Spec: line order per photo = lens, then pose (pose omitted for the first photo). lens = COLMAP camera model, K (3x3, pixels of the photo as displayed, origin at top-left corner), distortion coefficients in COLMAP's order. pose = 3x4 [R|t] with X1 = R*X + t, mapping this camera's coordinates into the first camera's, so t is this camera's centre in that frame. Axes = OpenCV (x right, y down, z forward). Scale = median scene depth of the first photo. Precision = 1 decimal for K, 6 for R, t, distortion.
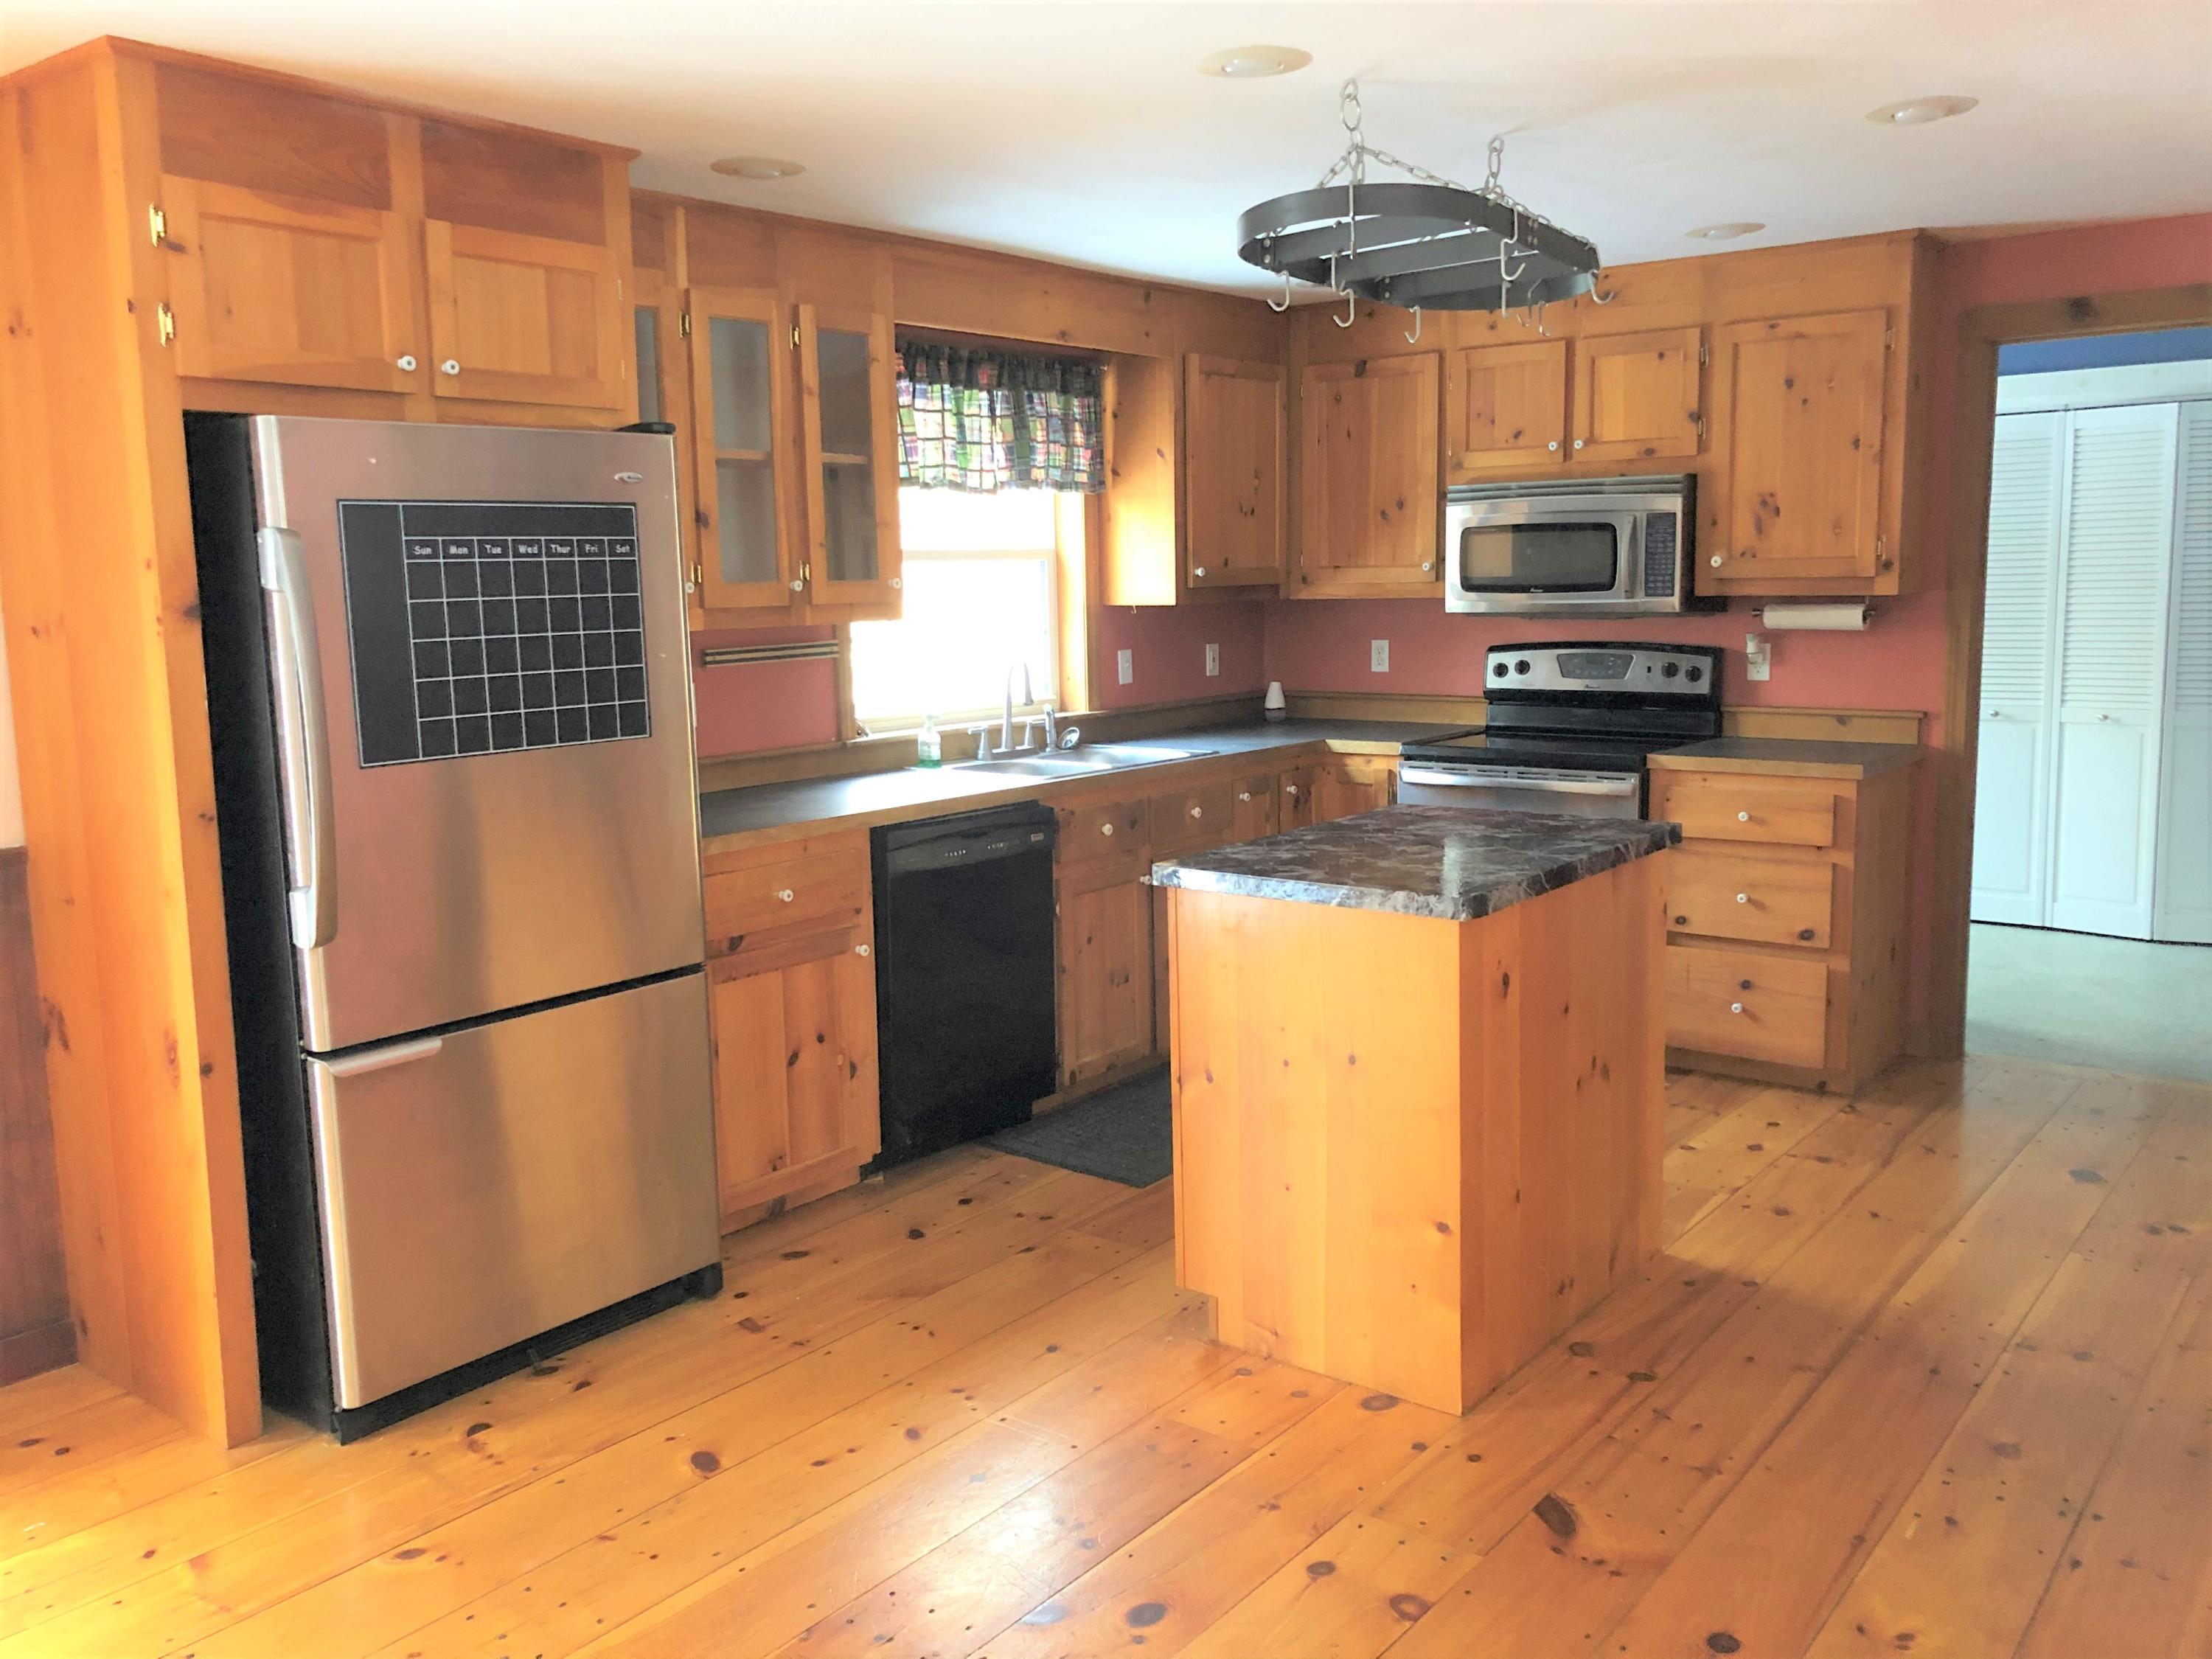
lens RADIAL K [[1808.3, 0, 1106.0], [0, 1808.3, 829.5], [0, 0, 1]] dist [-0.008999, 0.001493]
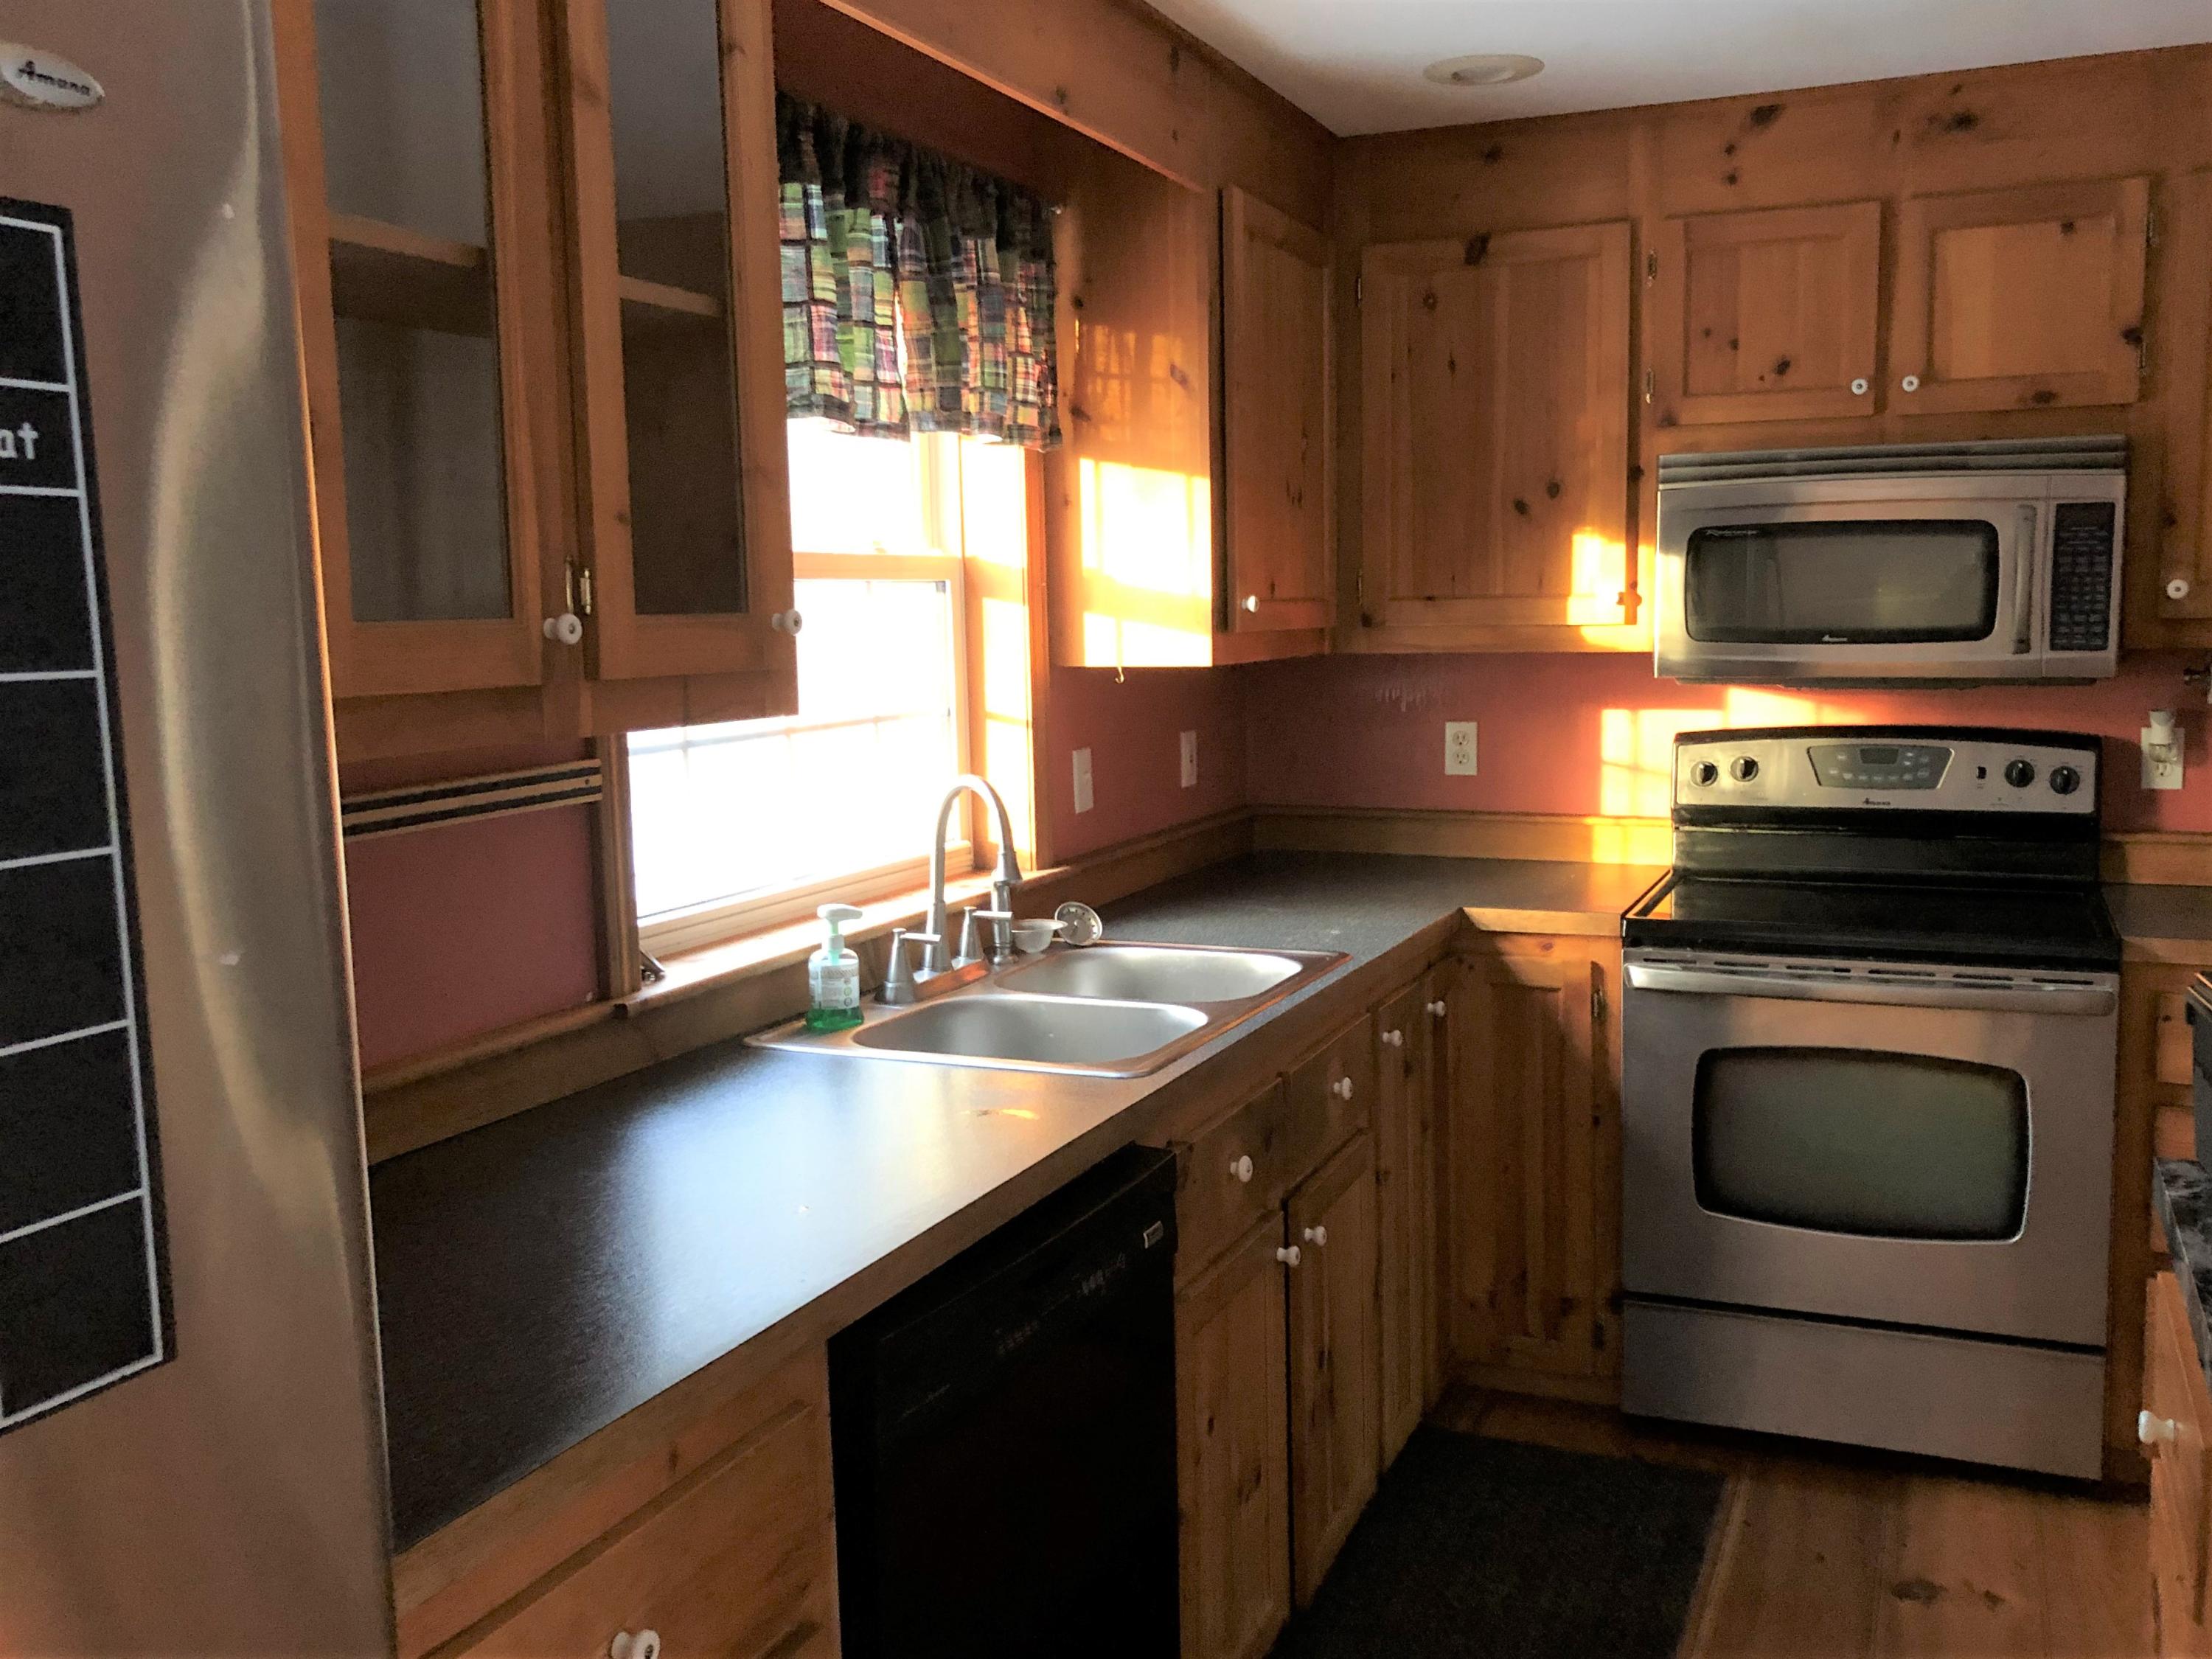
lens RADIAL K [[1784.7, 0, 1112.3], [0, 1784.7, 796.2], [0, 0, 1]] dist [0.026364, 0.006701]
pose [[0.957546, -0.023196, 0.287345, -0.142363], [0.034460, 0.998821, -0.034204, -0.072134], [-0.286212, 0.042654, 0.957216, 0.530694]]
